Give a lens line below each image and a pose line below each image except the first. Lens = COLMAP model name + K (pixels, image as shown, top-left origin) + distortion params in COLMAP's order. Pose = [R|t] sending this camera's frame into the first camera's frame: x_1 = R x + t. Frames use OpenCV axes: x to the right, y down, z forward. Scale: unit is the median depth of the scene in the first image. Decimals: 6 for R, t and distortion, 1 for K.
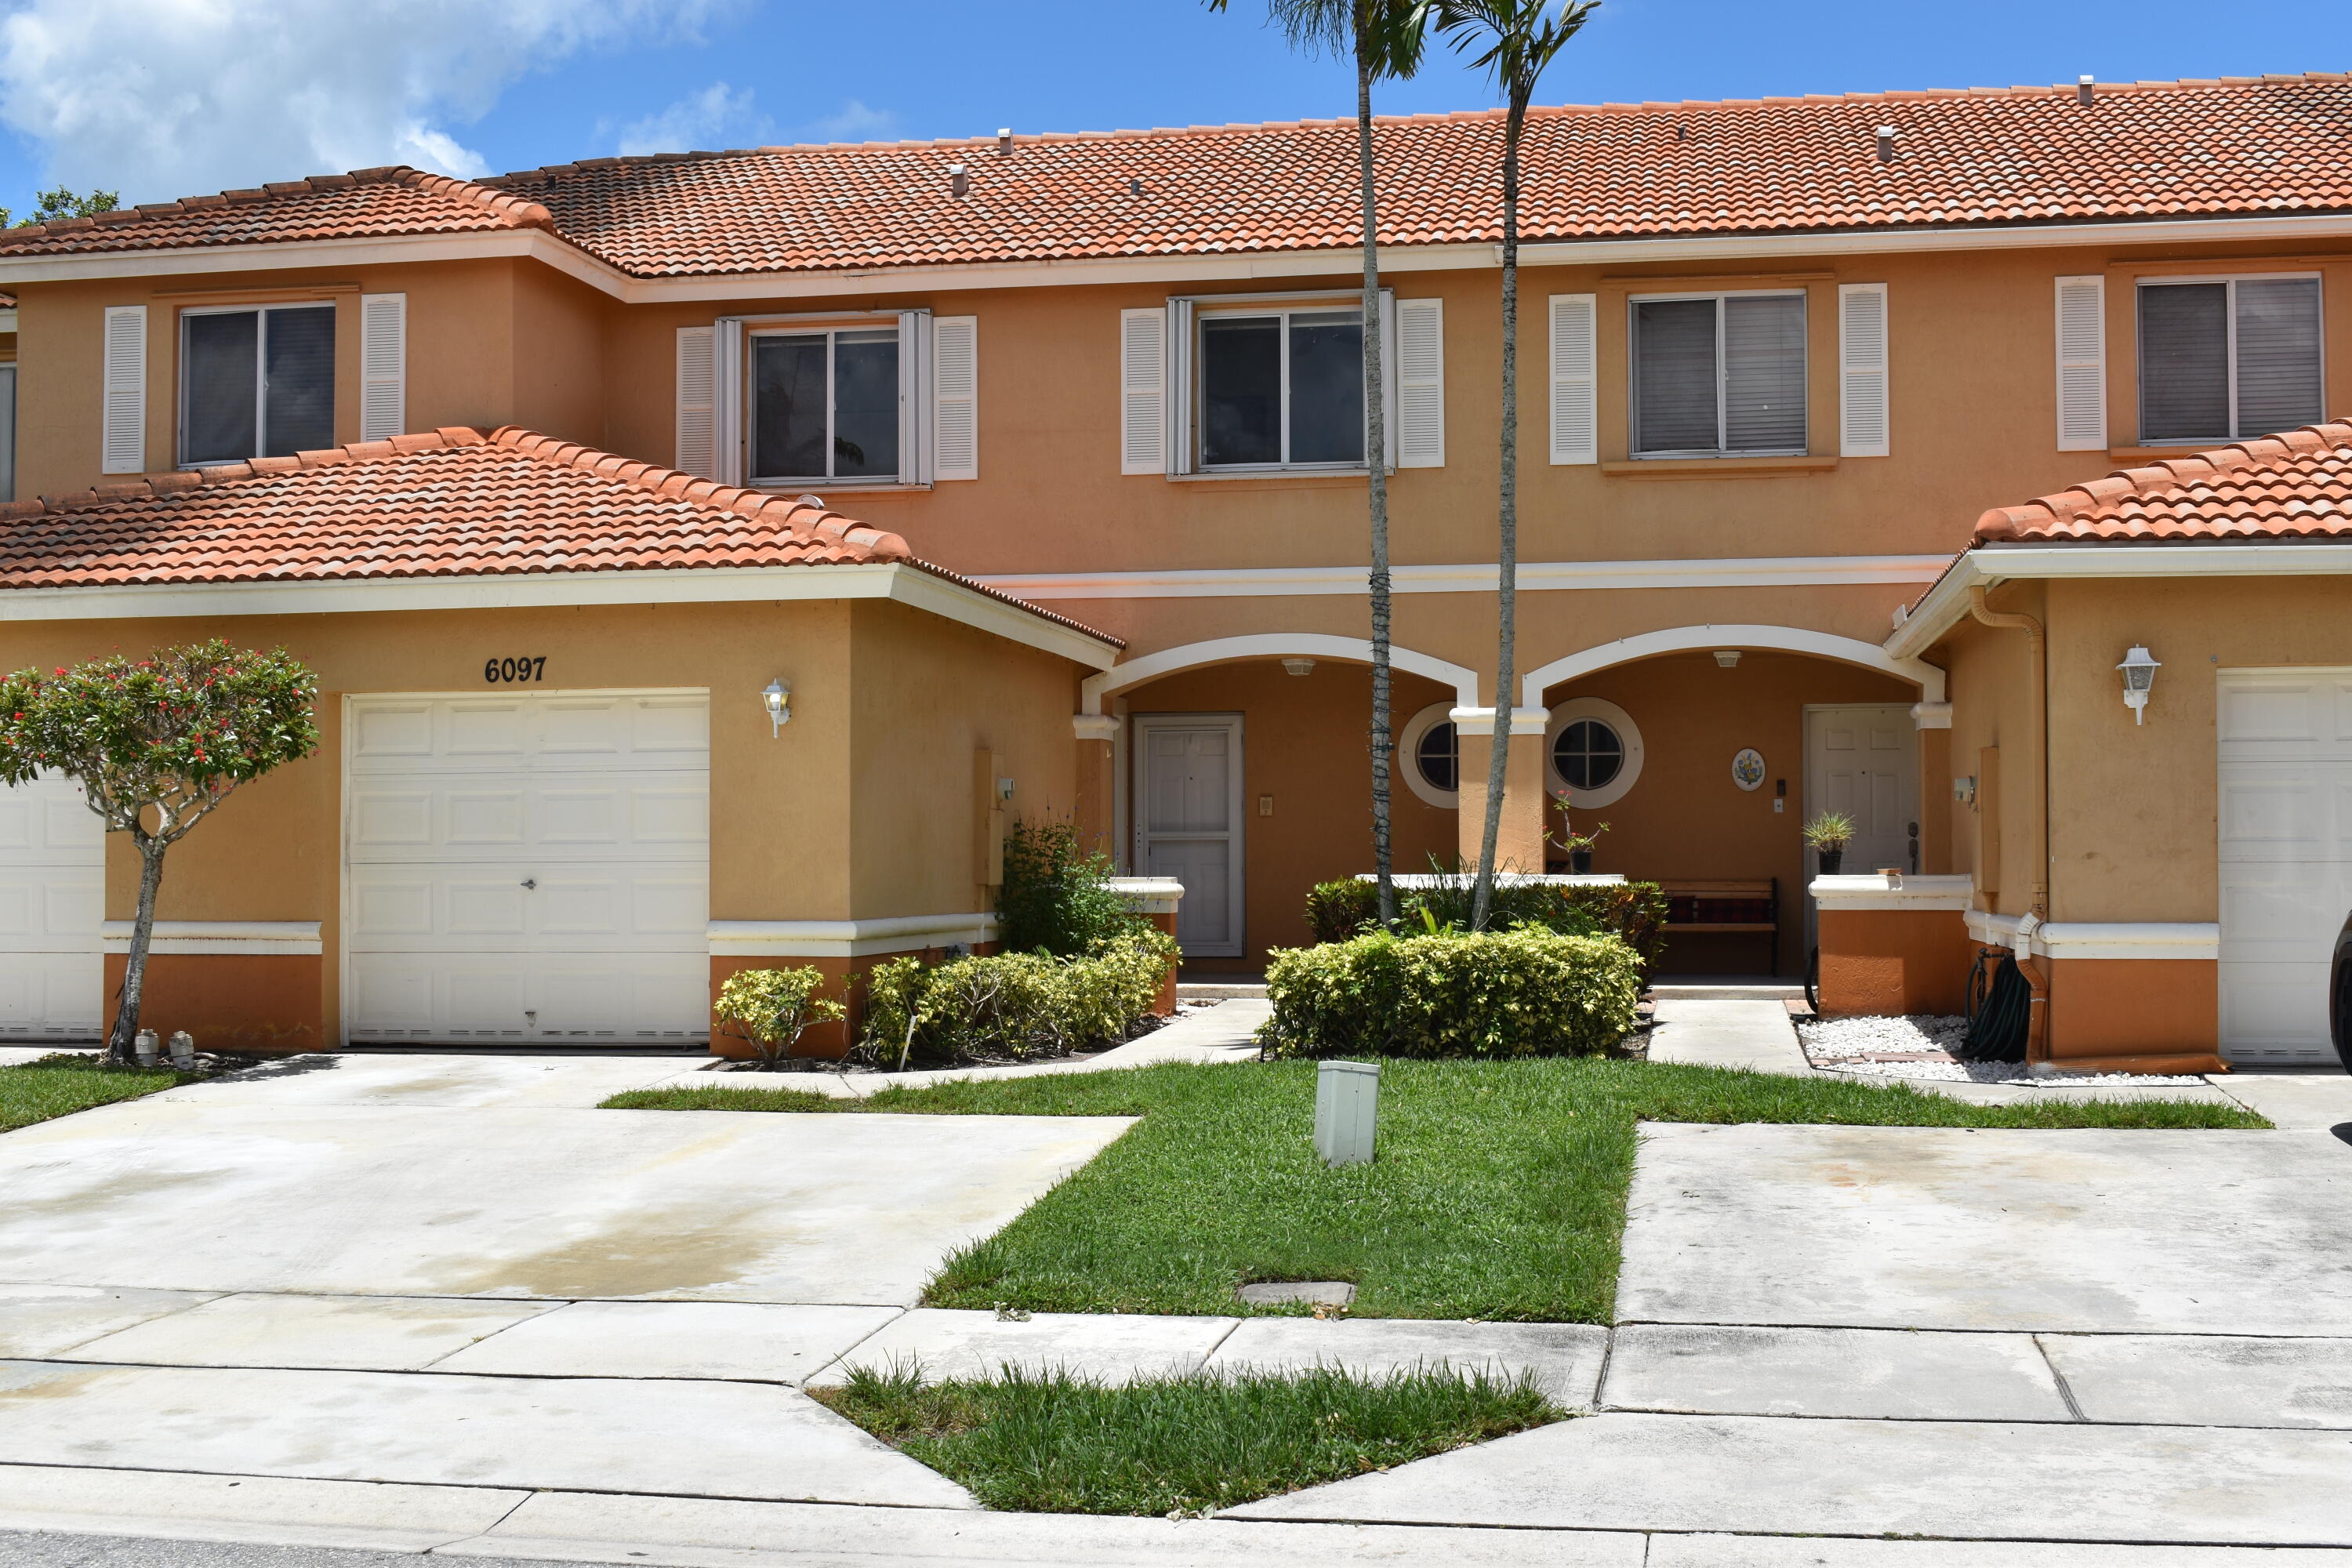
lens RADIAL K [[2821.8, 0, 1176.0], [0, 2821.8, 784.0], [0, 0, 1]] dist [-0.002284, -0.001347]
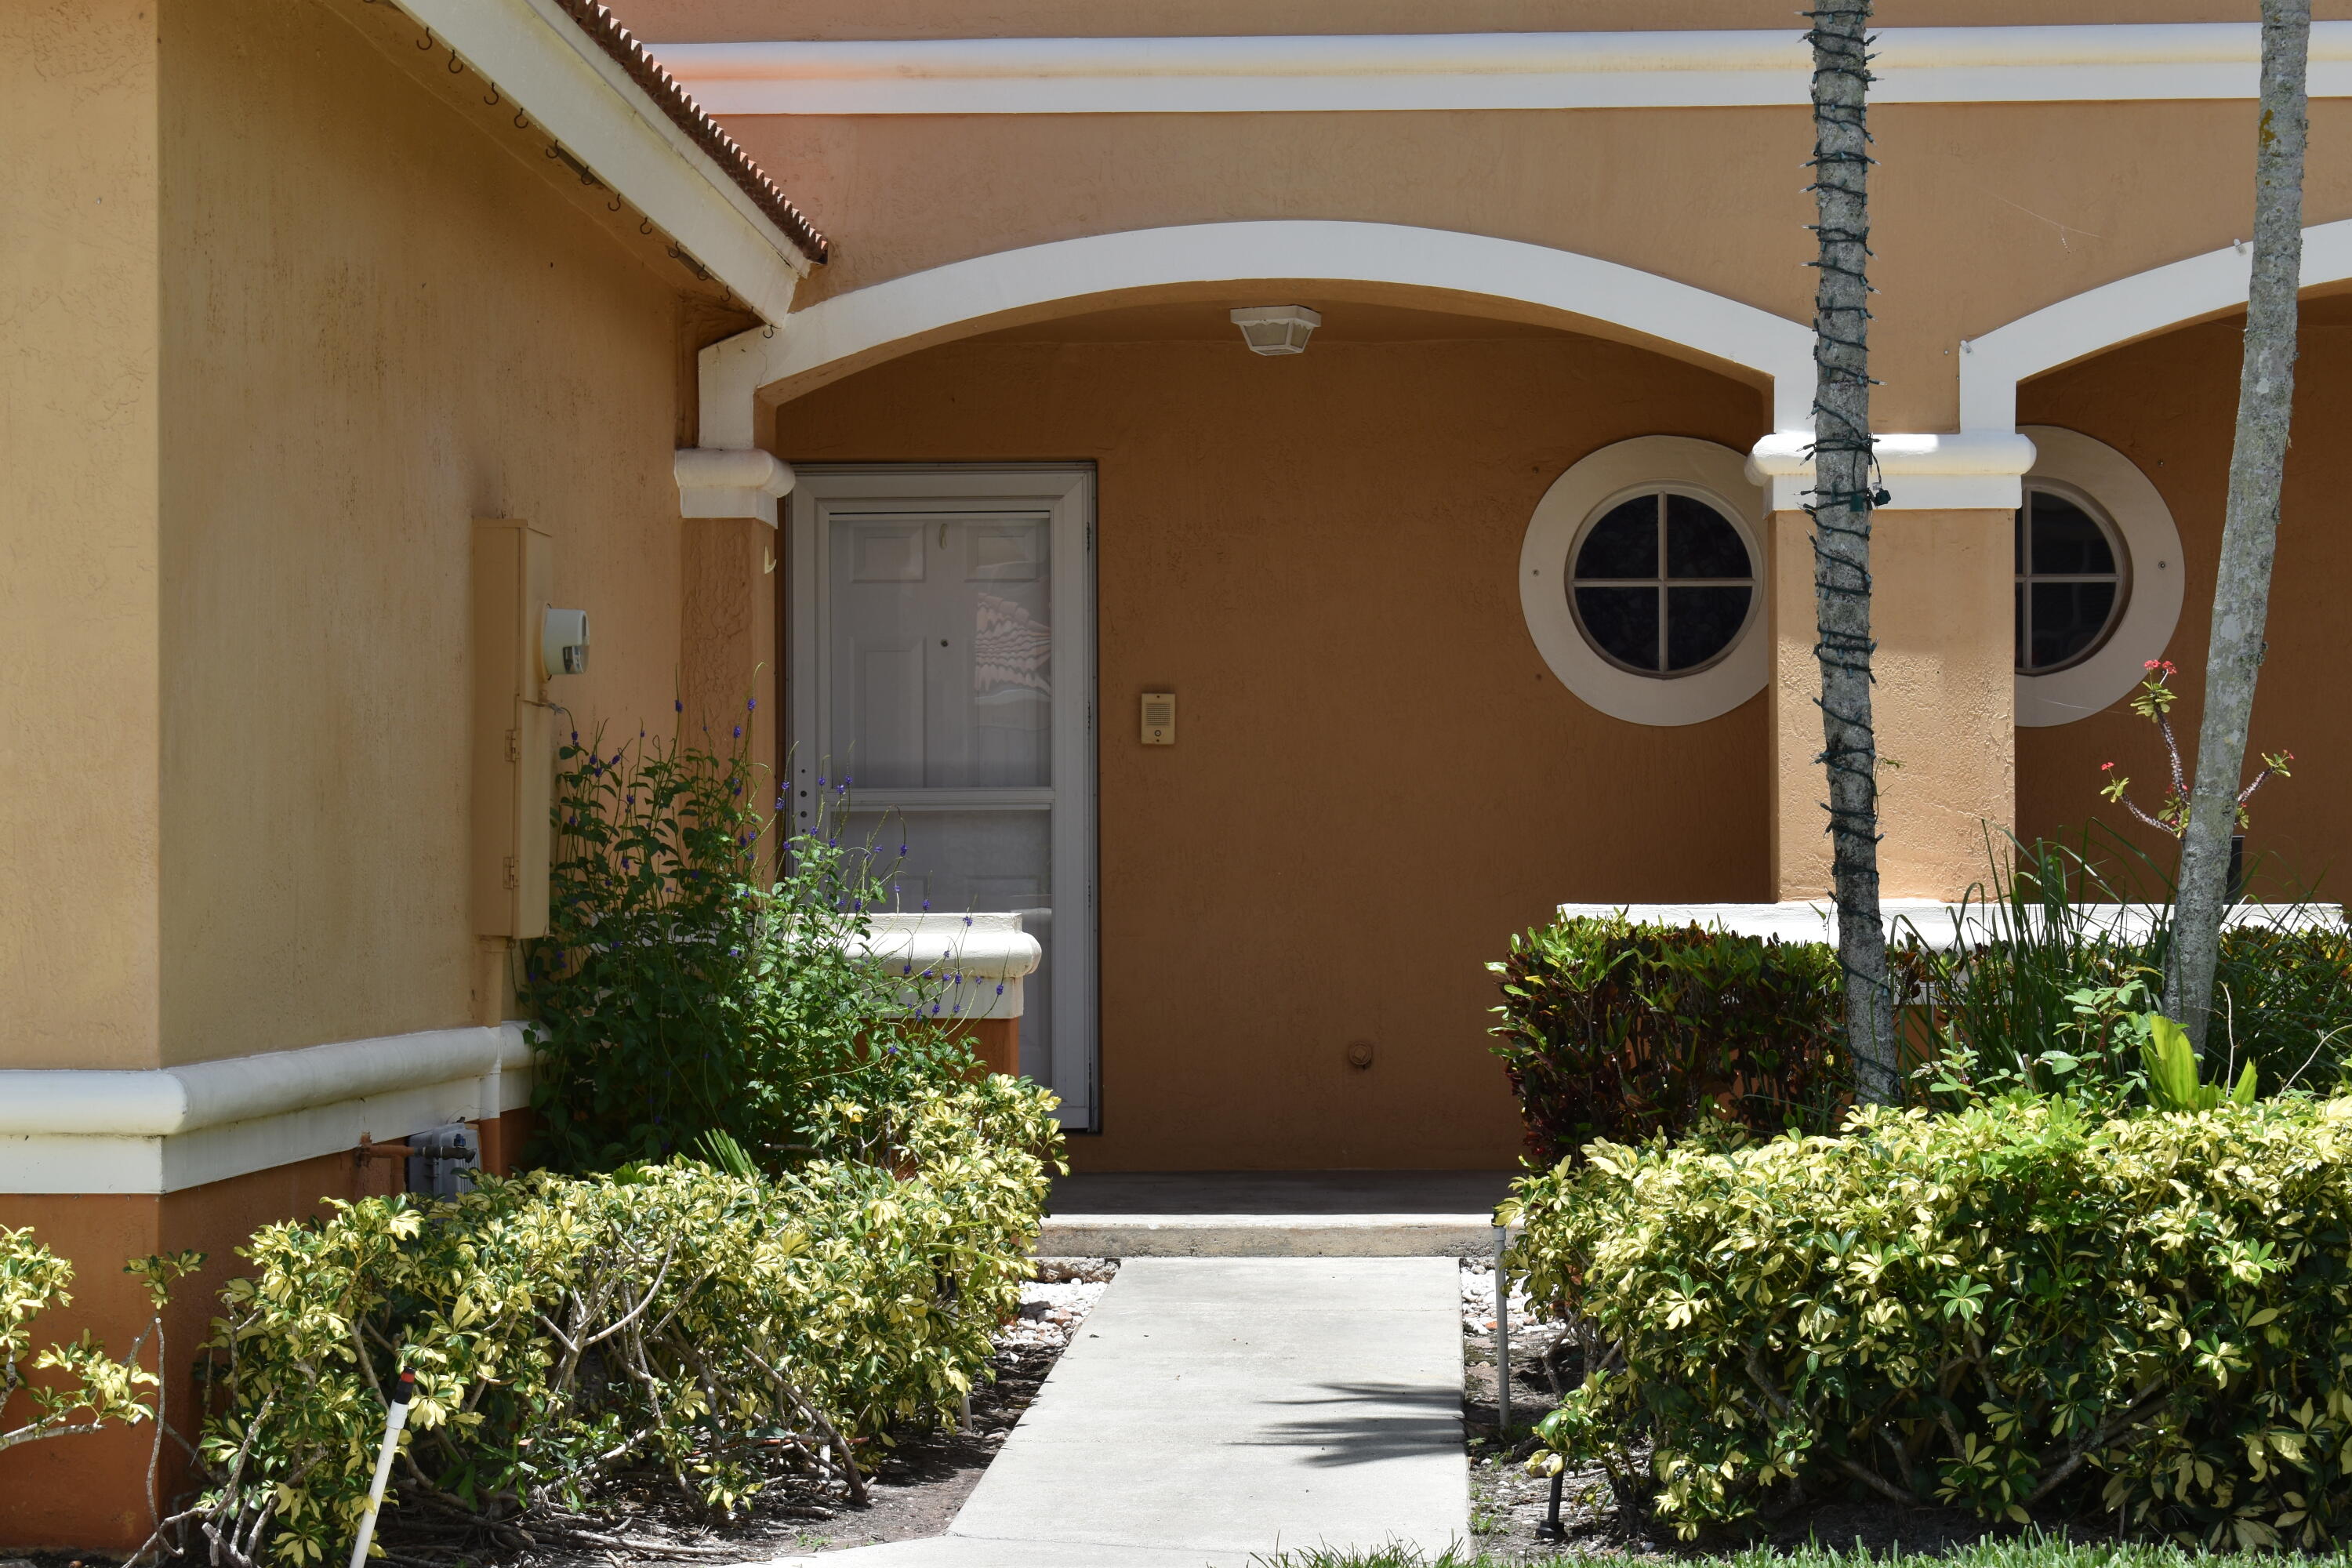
lens RADIAL K [[5420.2, 0, 1176.0], [0, 5420.2, 784.0], [0, 0, 1]] dist [0.080567, 0.204721]
pose [[0.991046, 0.001086, 0.133520, -0.085602], [-0.002344, 0.999954, 0.009265, 0.014162], [-0.133504, -0.009495, 0.991003, 0.433487]]
